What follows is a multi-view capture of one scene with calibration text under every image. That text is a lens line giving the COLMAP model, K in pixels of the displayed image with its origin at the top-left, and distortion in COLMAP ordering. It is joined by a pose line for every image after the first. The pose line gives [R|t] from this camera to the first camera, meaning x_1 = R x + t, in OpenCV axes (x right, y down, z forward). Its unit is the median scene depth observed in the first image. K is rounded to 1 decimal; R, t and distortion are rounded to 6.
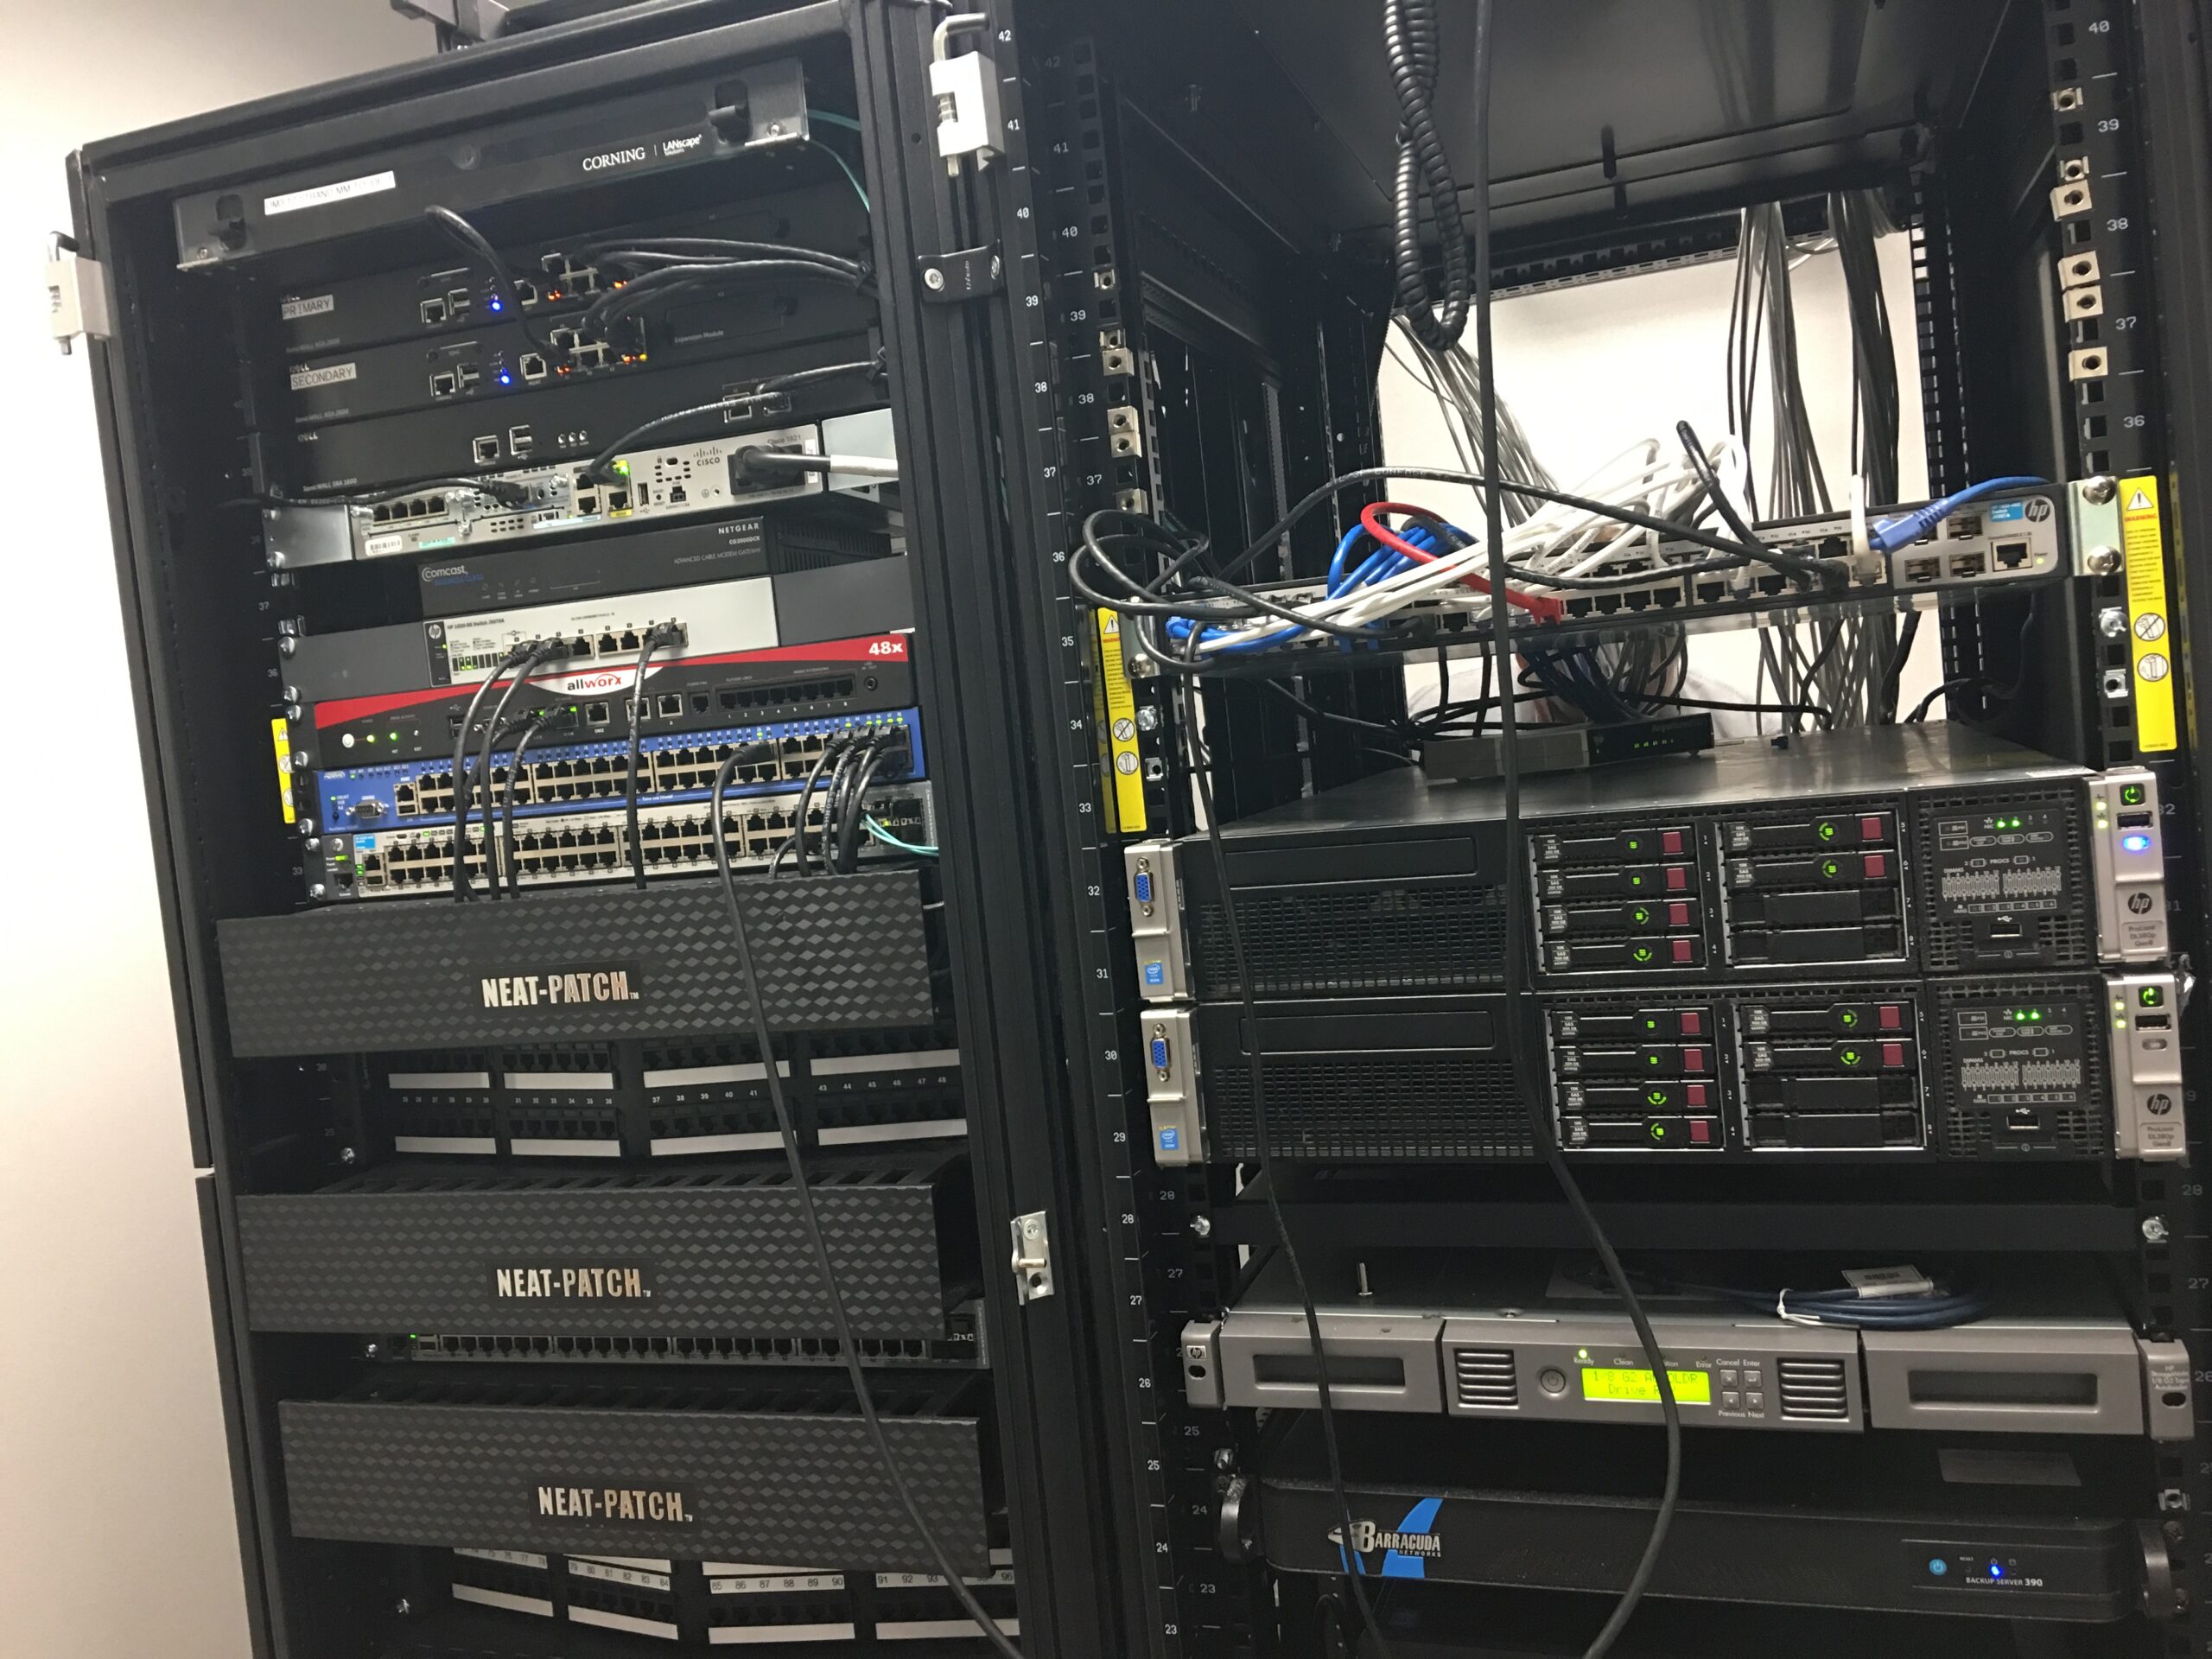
lens RADIAL K [[1892.5, 0, 1106.0], [0, 1892.5, 829.5], [0, 0, 1]] dist [0.055868, 0.002983]
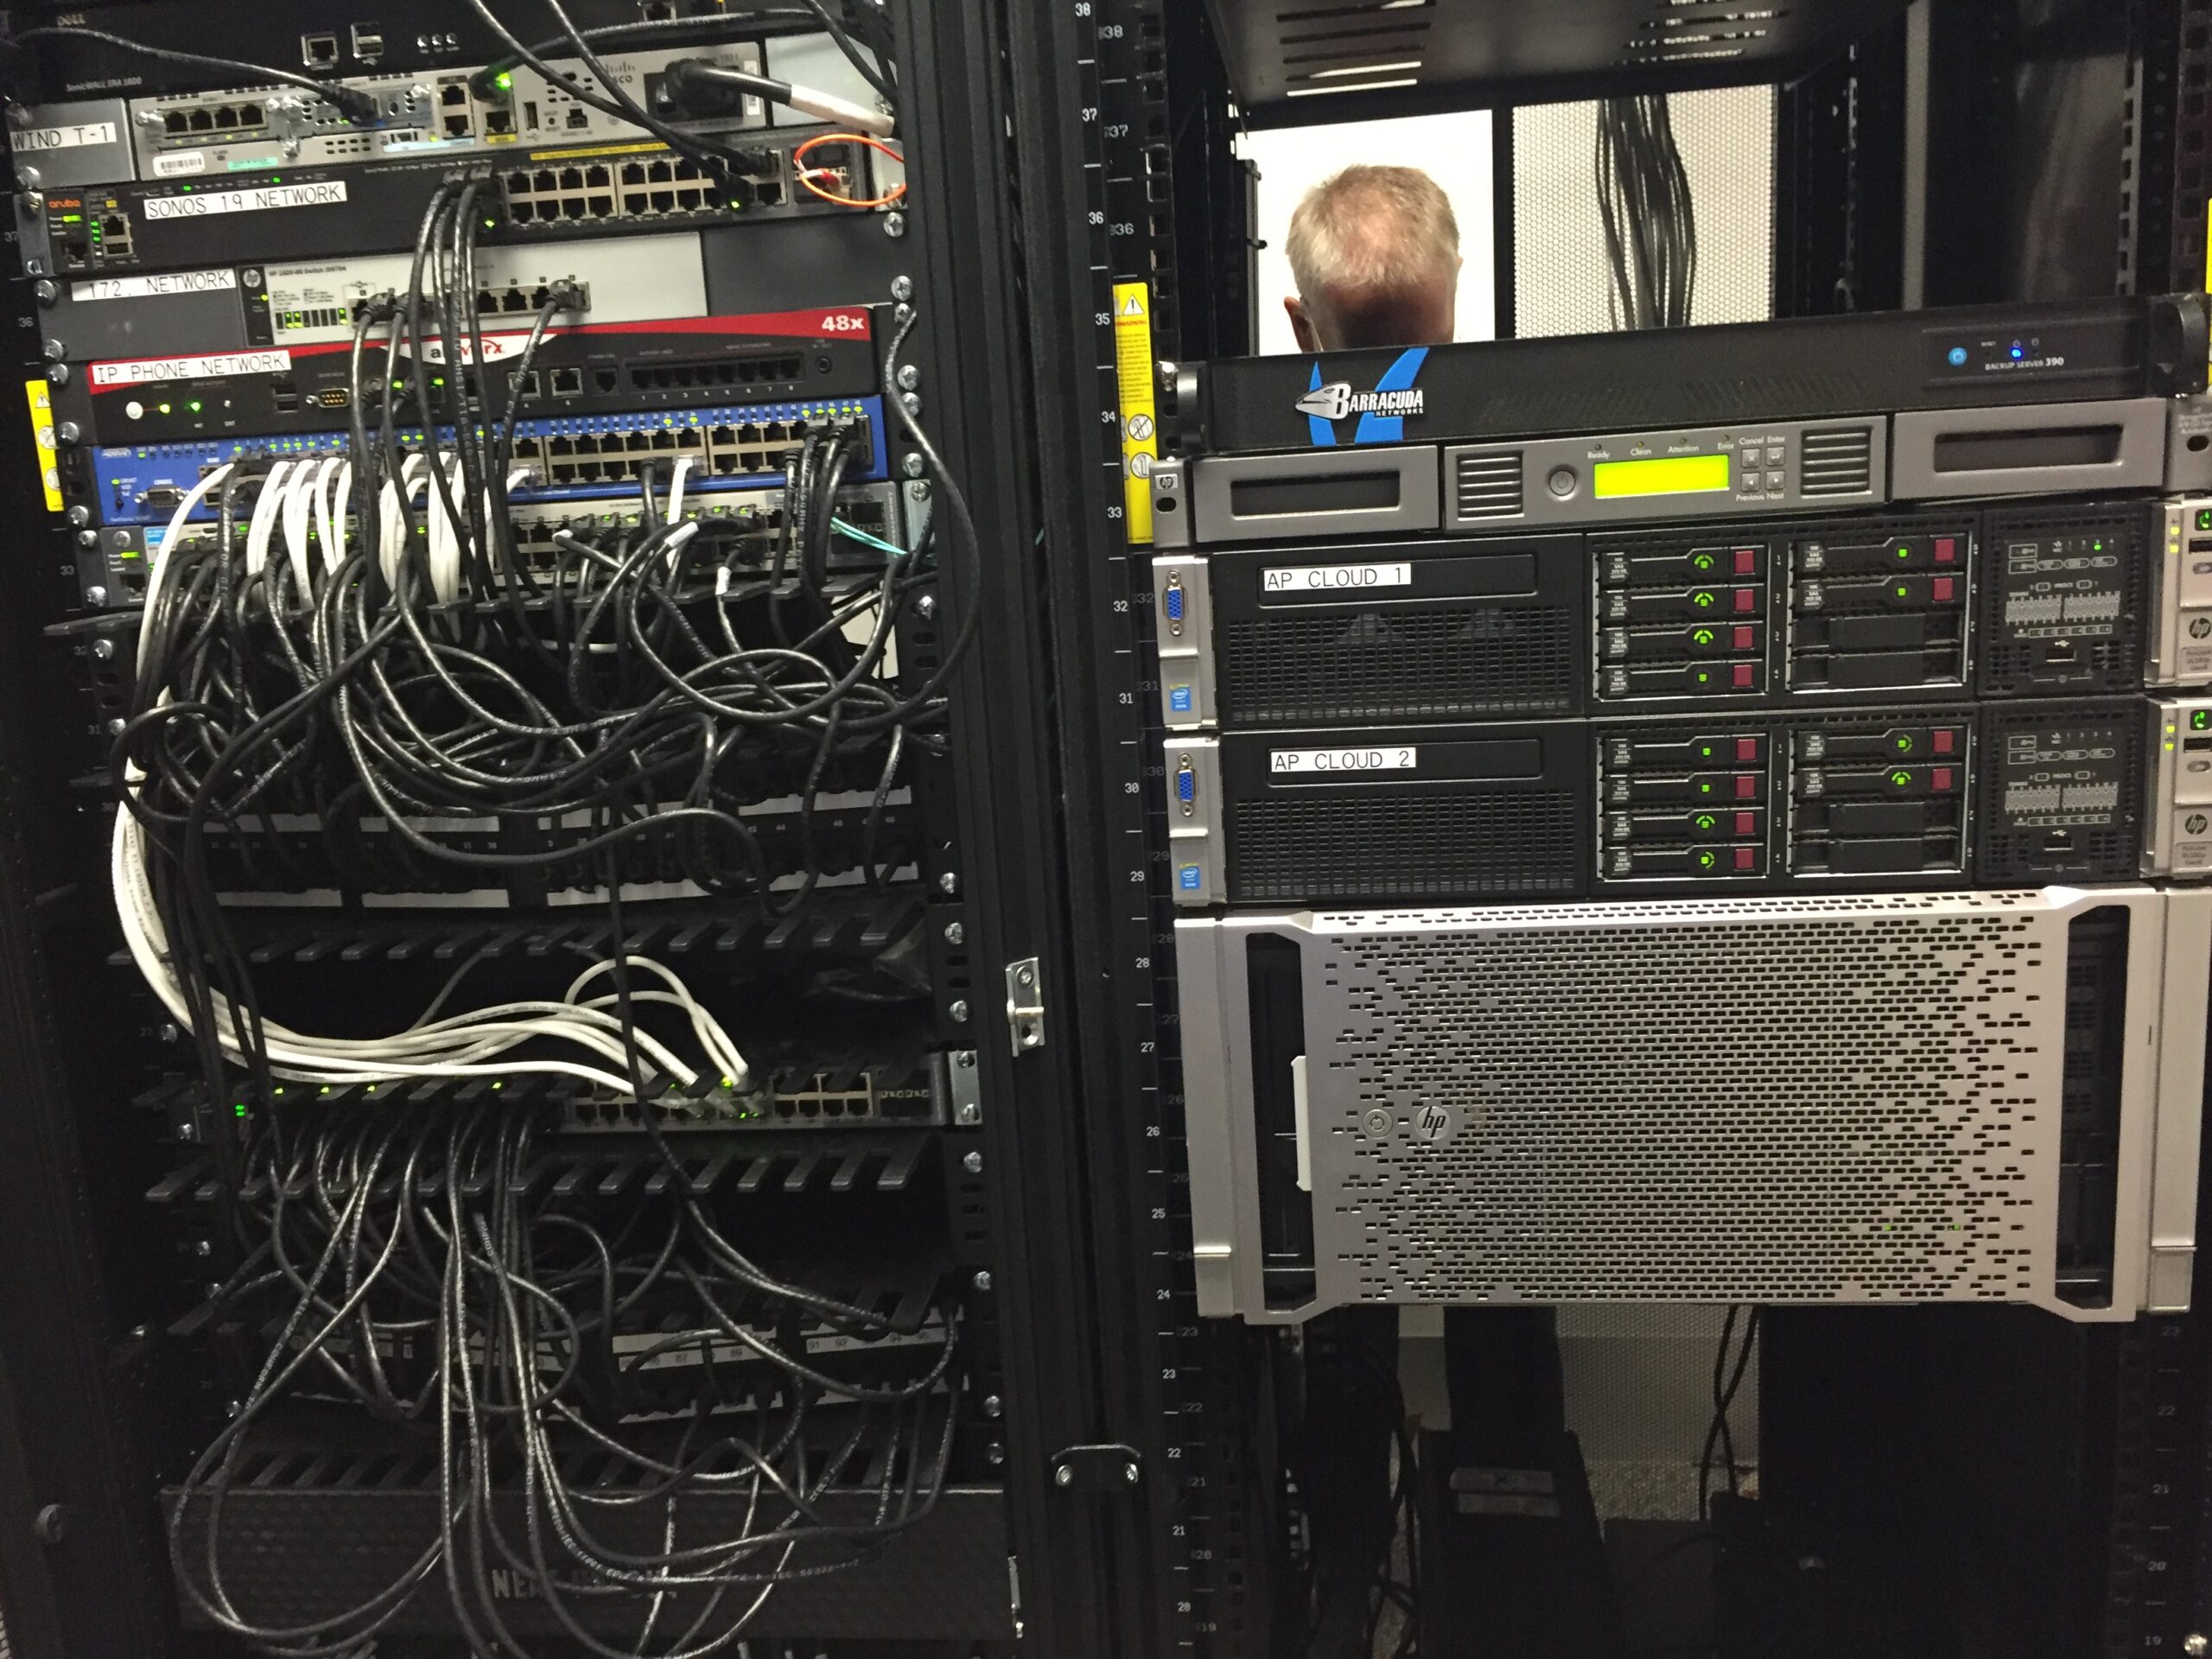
lens RADIAL K [[1954.6, 0, 1106.0], [0, 1954.6, 829.5], [0, 0, 1]] dist [0.071628, -0.099015]
pose [[0.976461, -0.008918, 0.215509, -0.194351], [-0.019423, 0.991450, 0.129033, 0.015520], [-0.214817, -0.130181, 0.967939, 0.075010]]
